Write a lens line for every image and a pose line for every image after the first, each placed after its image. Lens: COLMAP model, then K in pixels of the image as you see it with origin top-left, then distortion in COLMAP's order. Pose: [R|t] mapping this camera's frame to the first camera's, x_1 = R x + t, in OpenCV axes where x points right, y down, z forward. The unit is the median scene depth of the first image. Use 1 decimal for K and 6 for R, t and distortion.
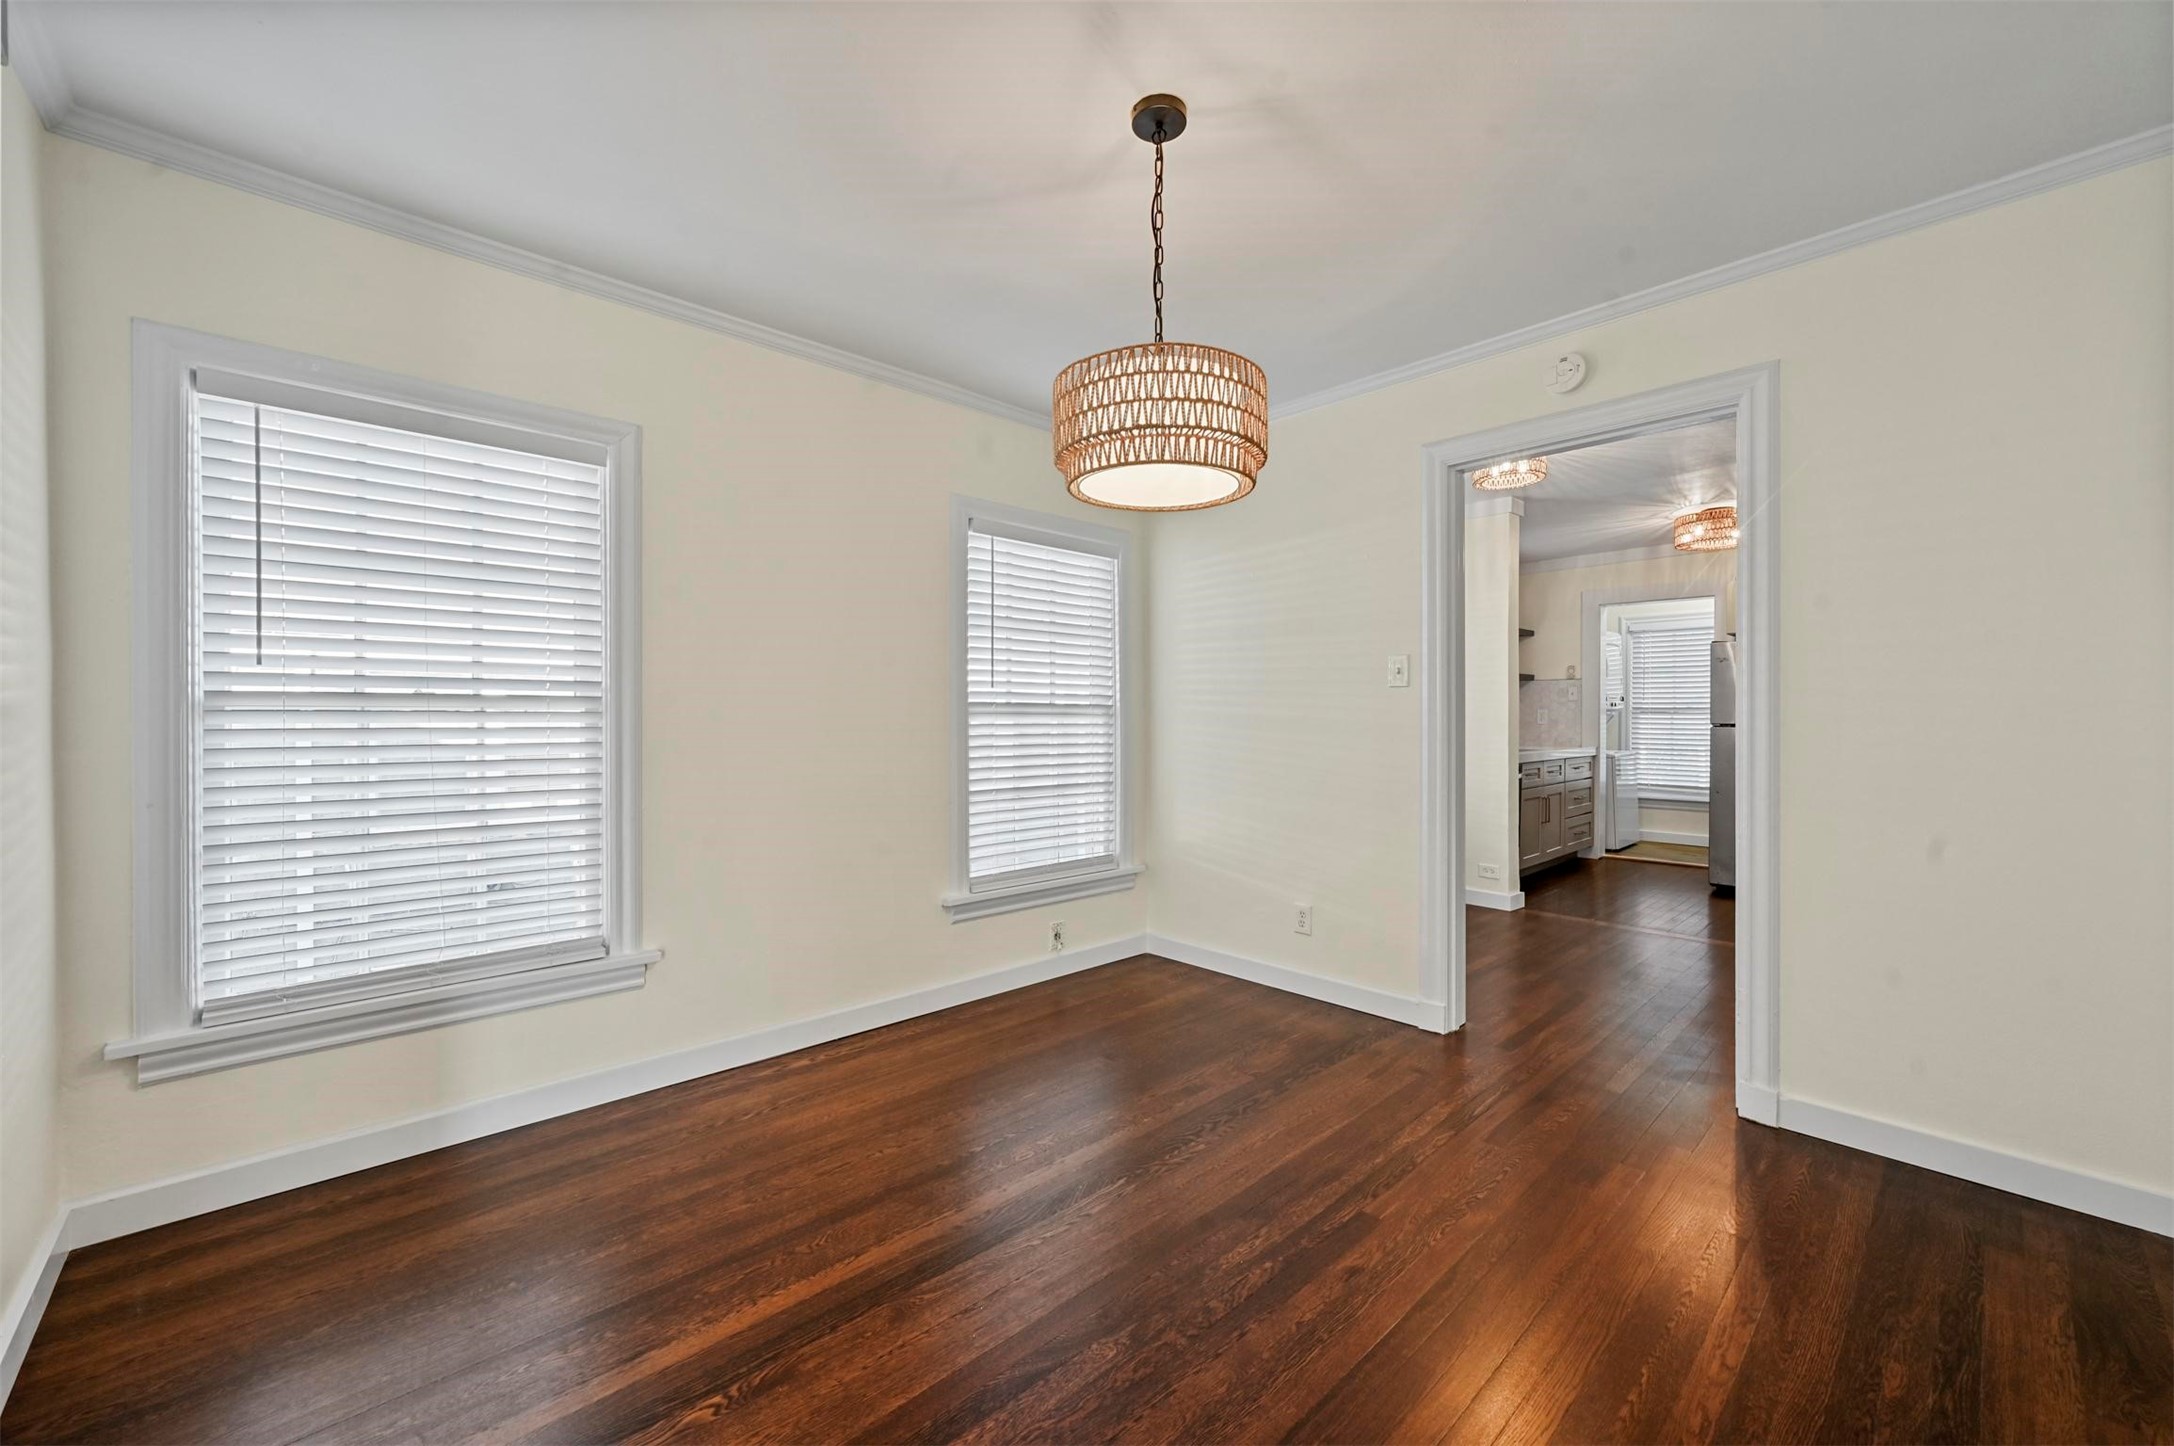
lens RADIAL K [[867.4, 0, 1070.8], [0, 867.4, 717.2], [0, 0, 1]] dist [-0.001668, -0.000159]
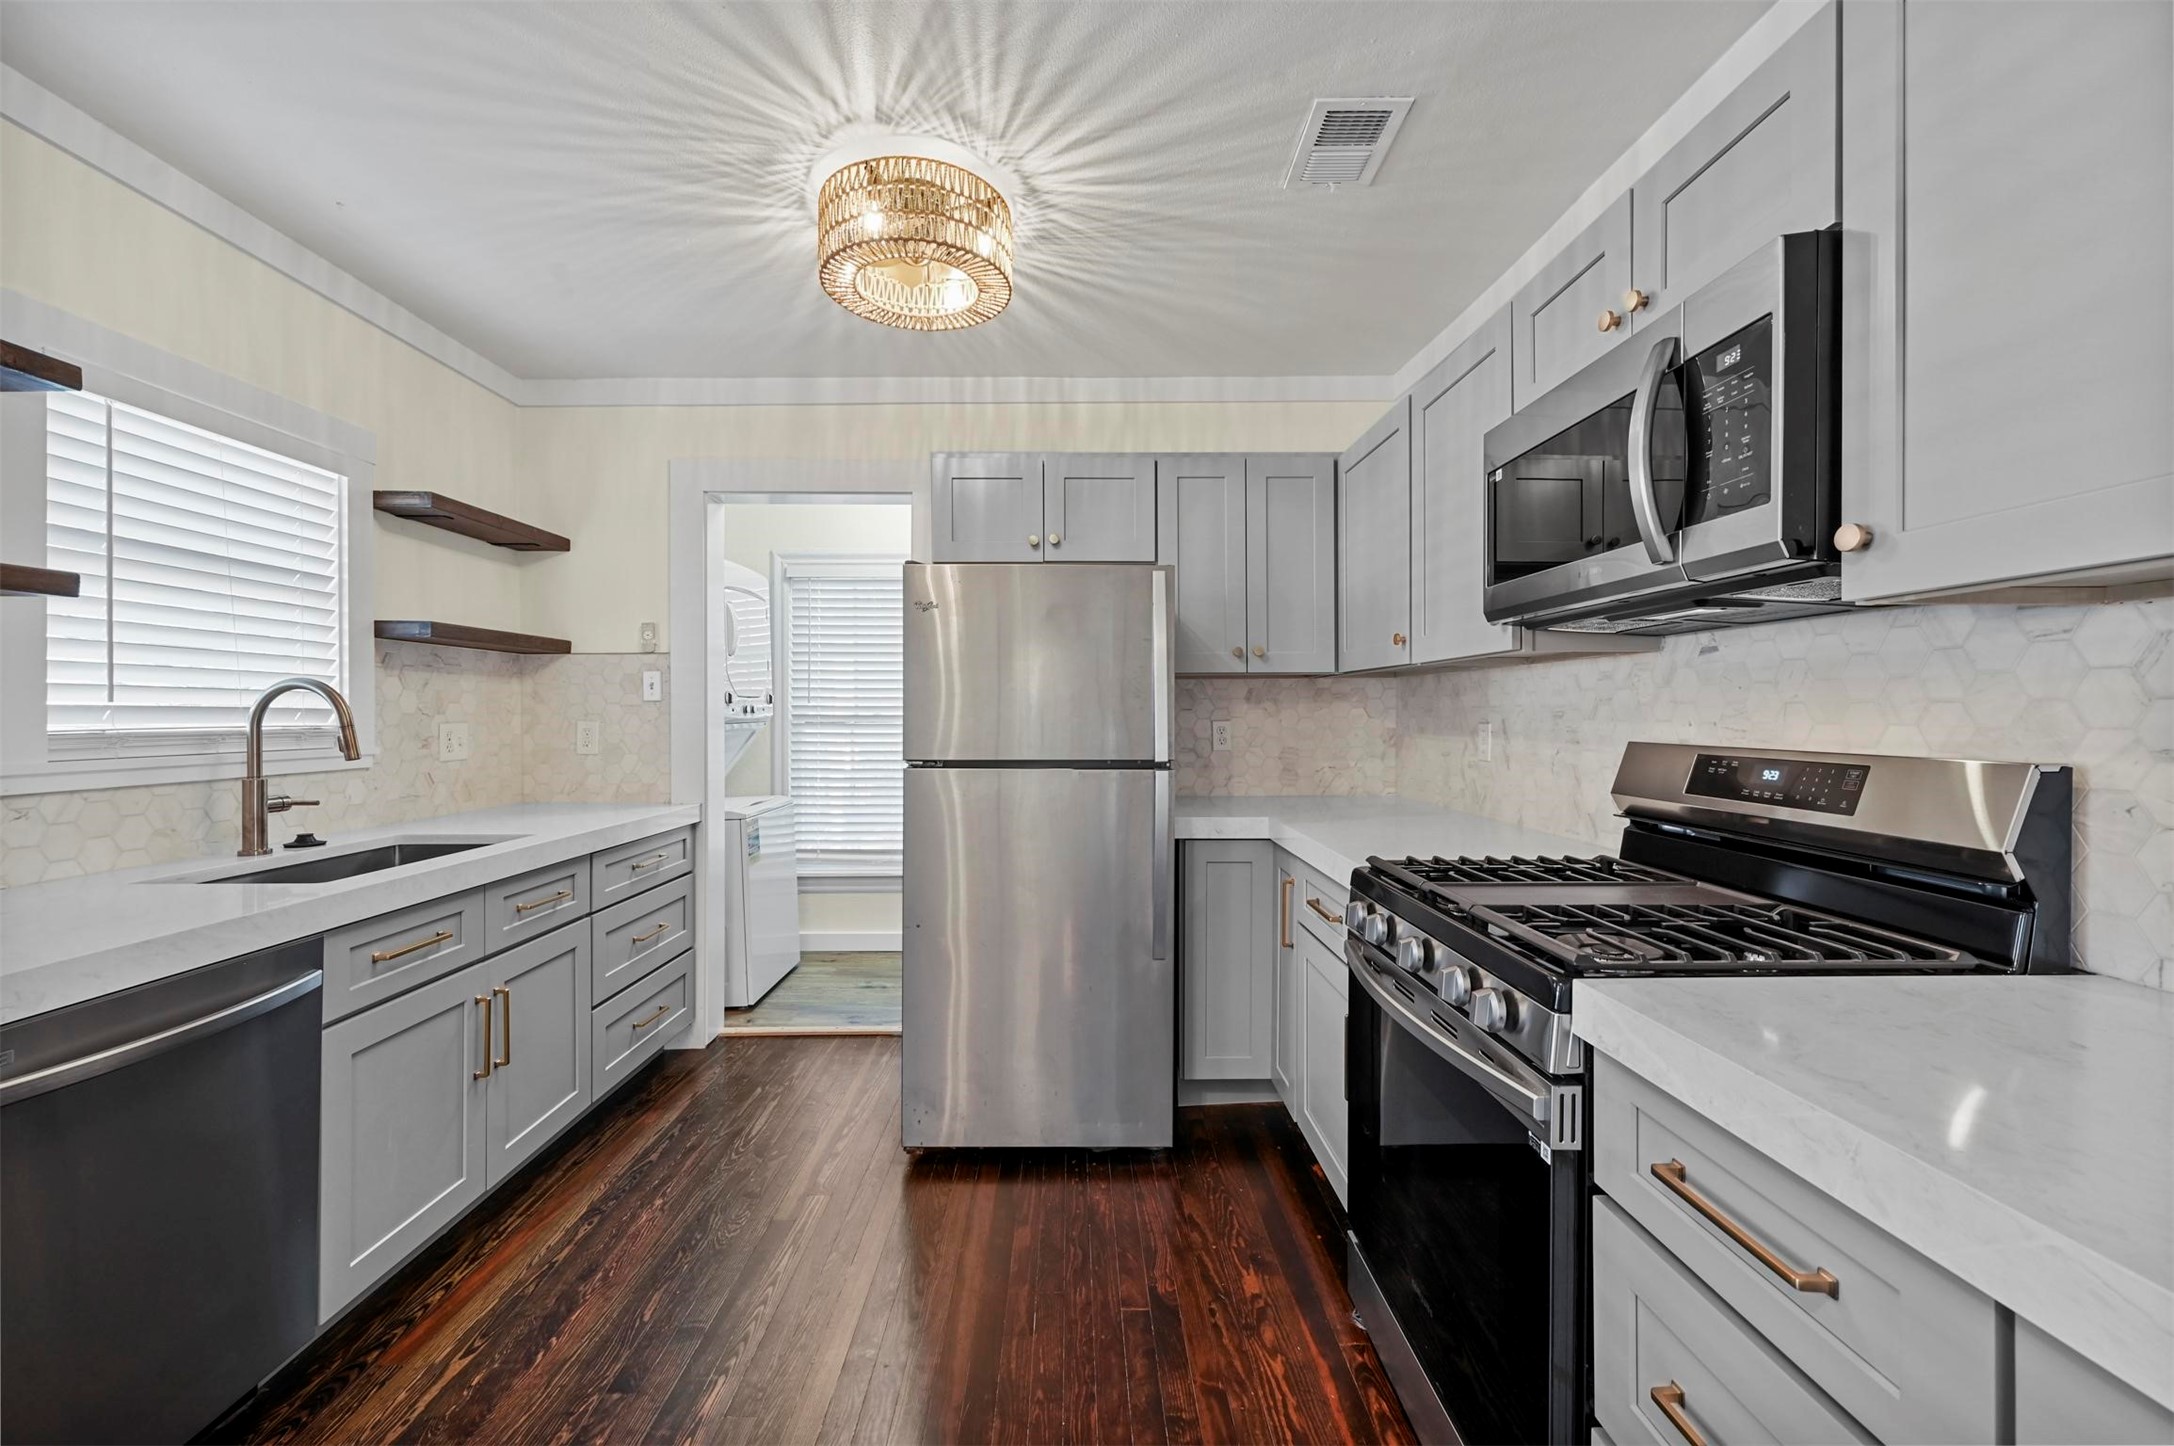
lens RADIAL K [[867.4, 0, 1070.8], [0, 867.4, 717.2], [0, 0, 1]] dist [-0.001668, -0.000159]
pose [[0.685454, -0.000981, 0.728115, 0.399205], [-0.003639, 0.999982, 0.004773, -0.014065], [-0.728106, -0.005921, 0.685439, 0.532165]]
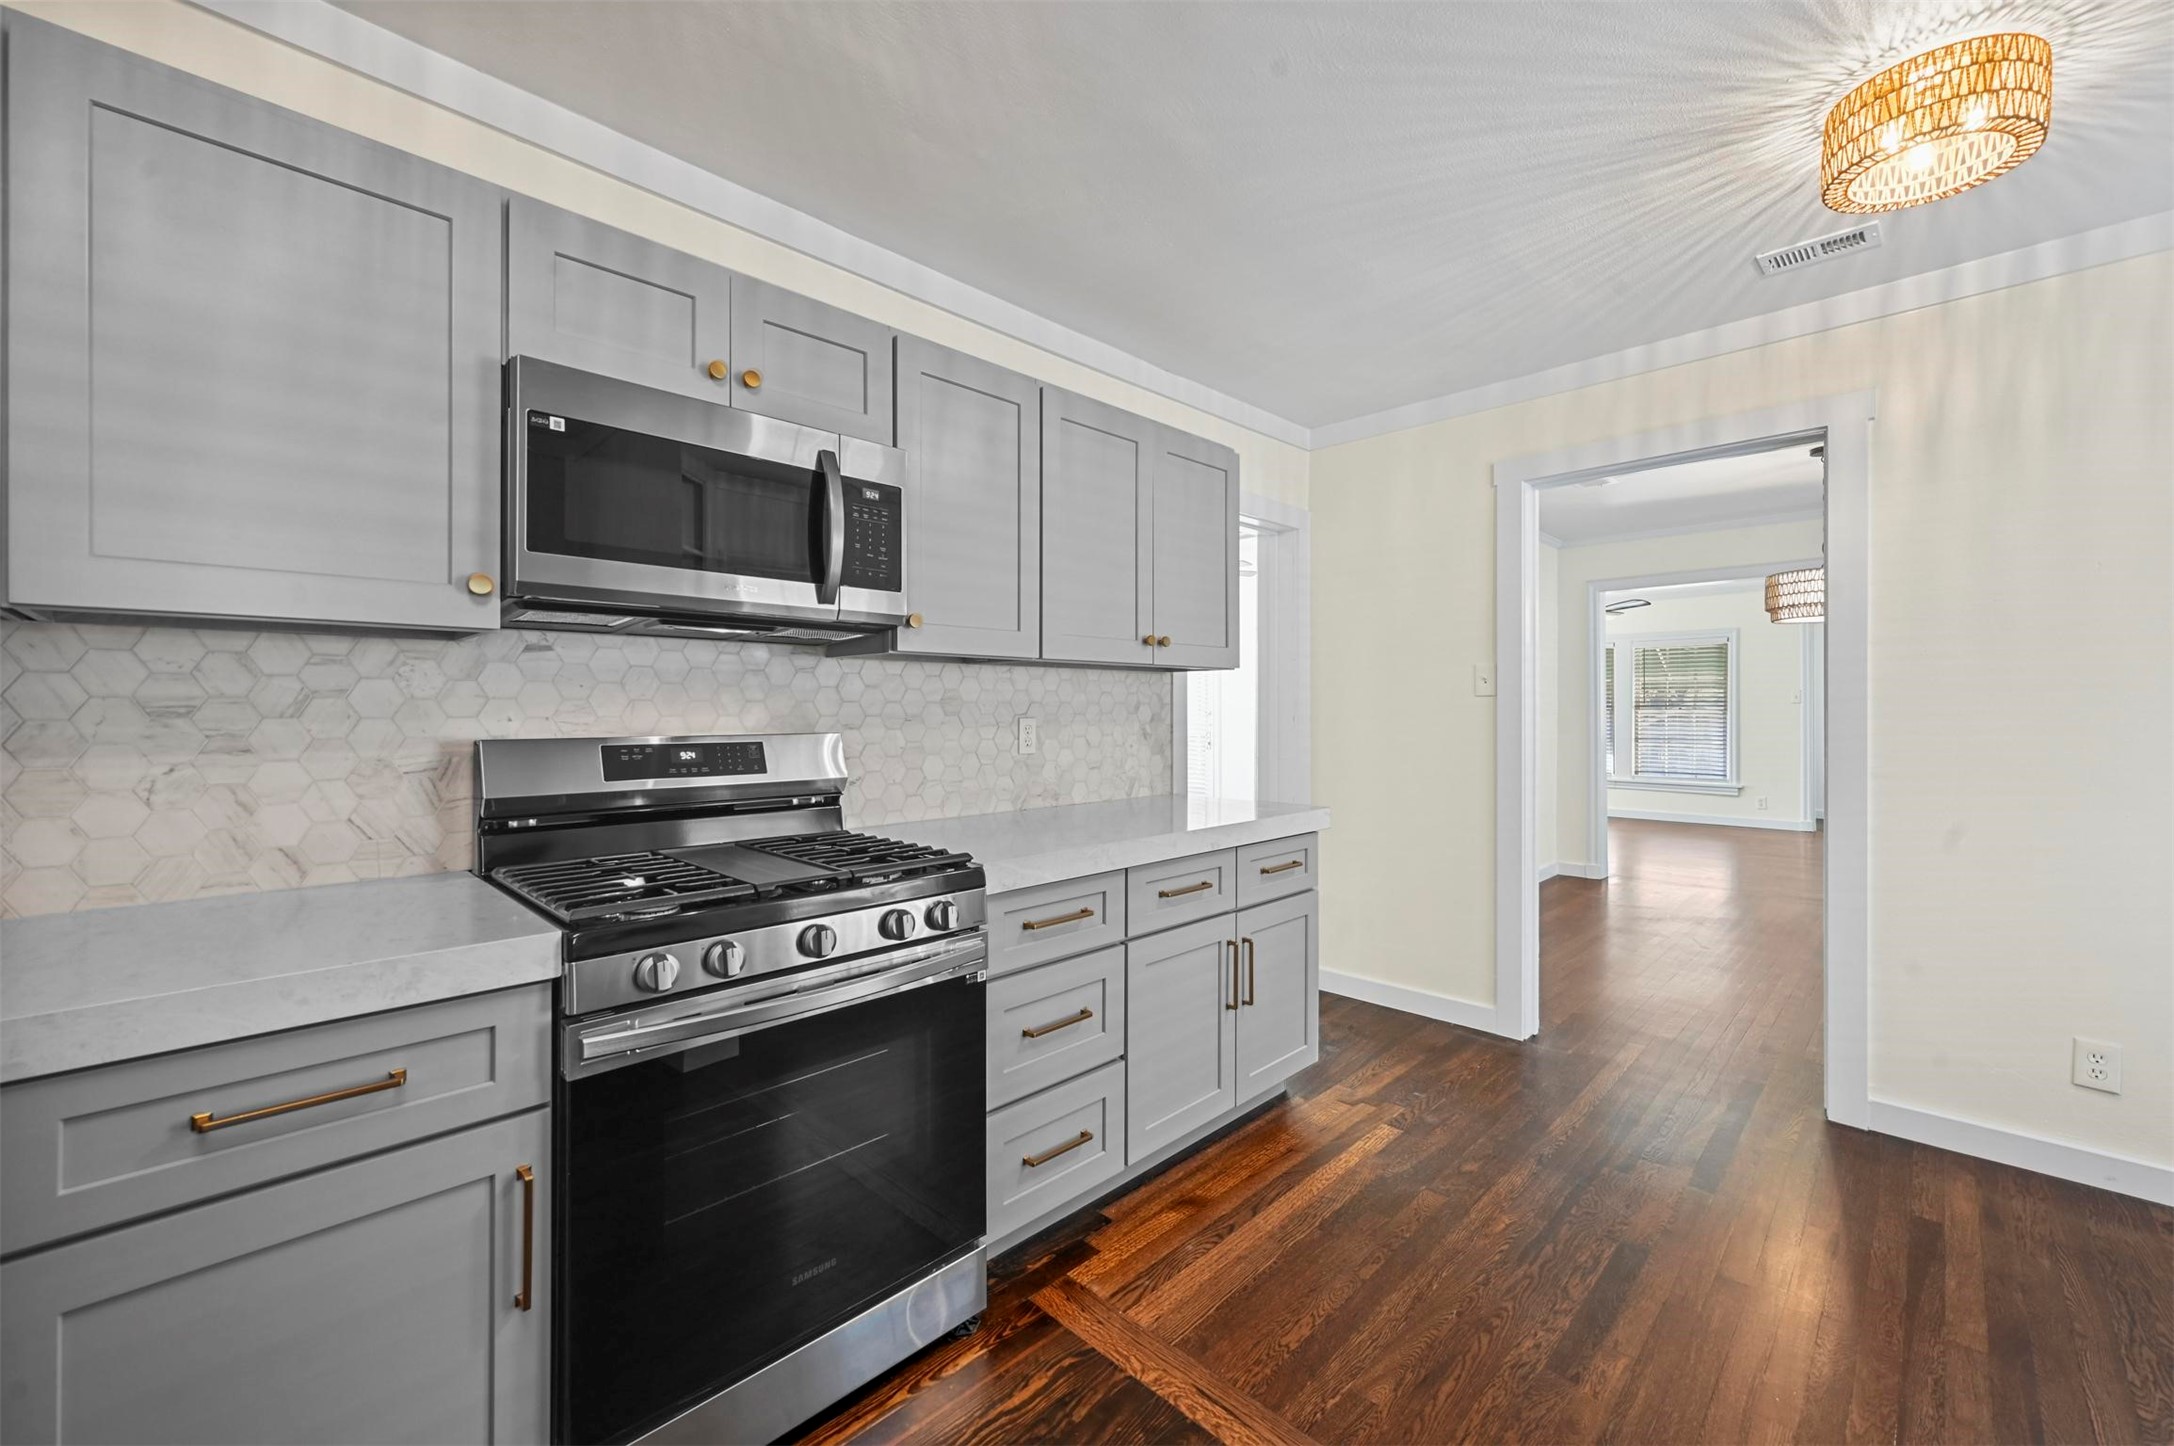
lens RADIAL K [[882.7, 0, 1085.1], [0, 882.7, 704.8], [0, 0, 1]] dist [-0.000548, 0.000039]
pose [[-0.999231, 0.002465, -0.039143, 0.540537], [0.002702, 0.999978, -0.006011, -0.013795], [0.039127, -0.006112, -0.999216, 0.818165]]
